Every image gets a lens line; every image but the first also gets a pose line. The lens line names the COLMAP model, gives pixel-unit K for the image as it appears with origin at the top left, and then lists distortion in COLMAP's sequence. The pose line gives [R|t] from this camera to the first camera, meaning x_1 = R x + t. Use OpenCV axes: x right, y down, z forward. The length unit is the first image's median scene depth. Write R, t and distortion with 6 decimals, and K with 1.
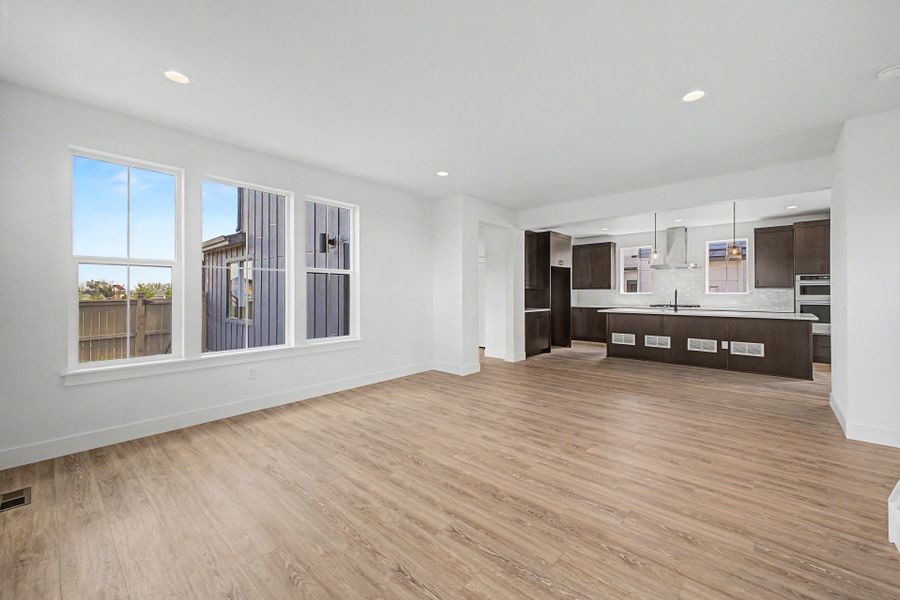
lens RADIAL K [[356.1, 0, 451.5], [0, 356.1, 295.7], [0, 0, 1]] dist [0.000753, 0.000007]
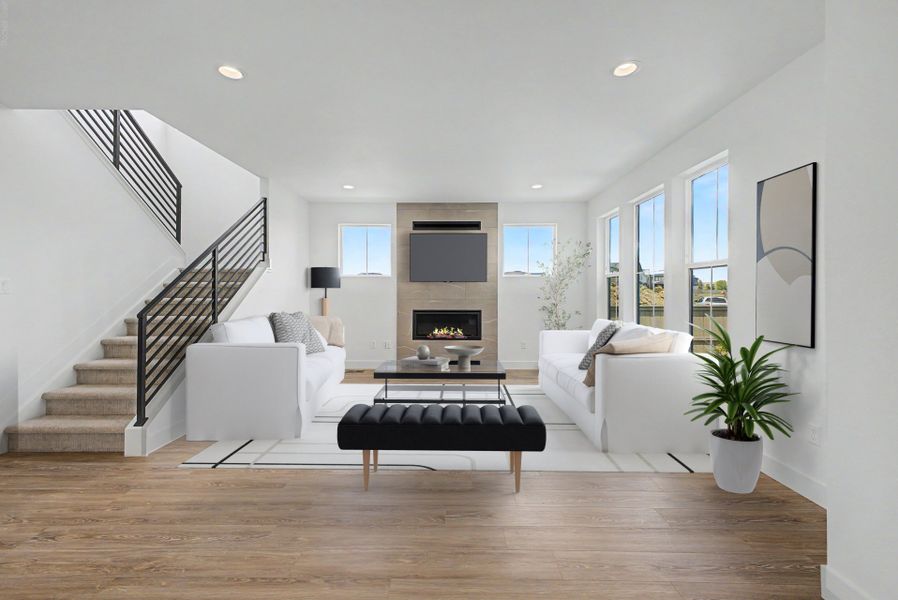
lens RADIAL K [[355.3, 0, 450.5], [0, 355.3, 295.7], [0, 0, 1]] dist [0.000753, 0.000007]
pose [[-0.747628, 0.005632, -0.664094, 0.715603], [-0.002653, 0.999931, 0.011467, -0.011763], [0.664113, 0.010335, -0.747561, 1.686036]]
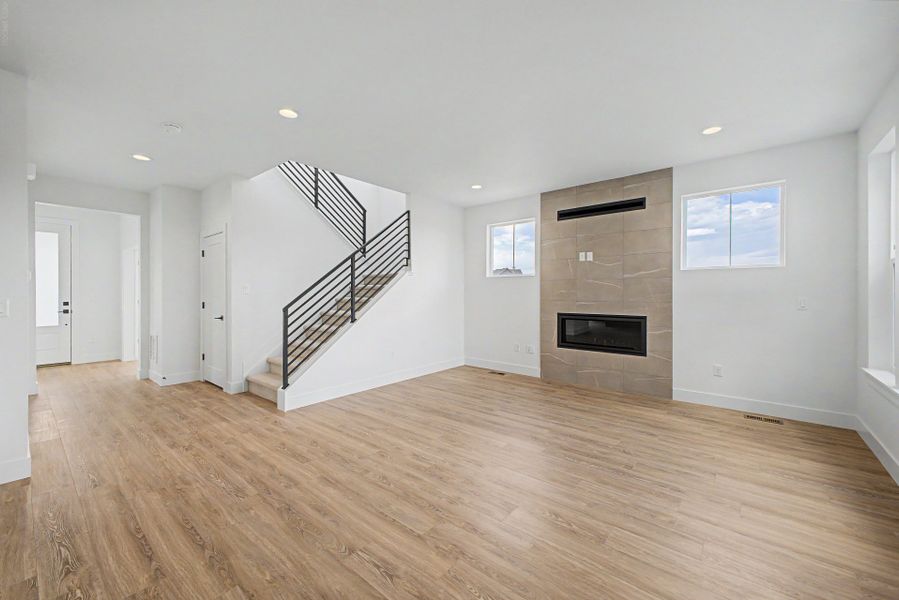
lens RADIAL K [[351.4, 0, 449.5], [0, 351.4, 300.0], [0, 0, 1]] dist [0.015974, 0.000034]
pose [[-0.999258, 0.003213, -0.038386, 0.189376], [0.002330, 0.999732, 0.023015, -0.013360], [0.038450, 0.022909, -0.998998, 1.754769]]
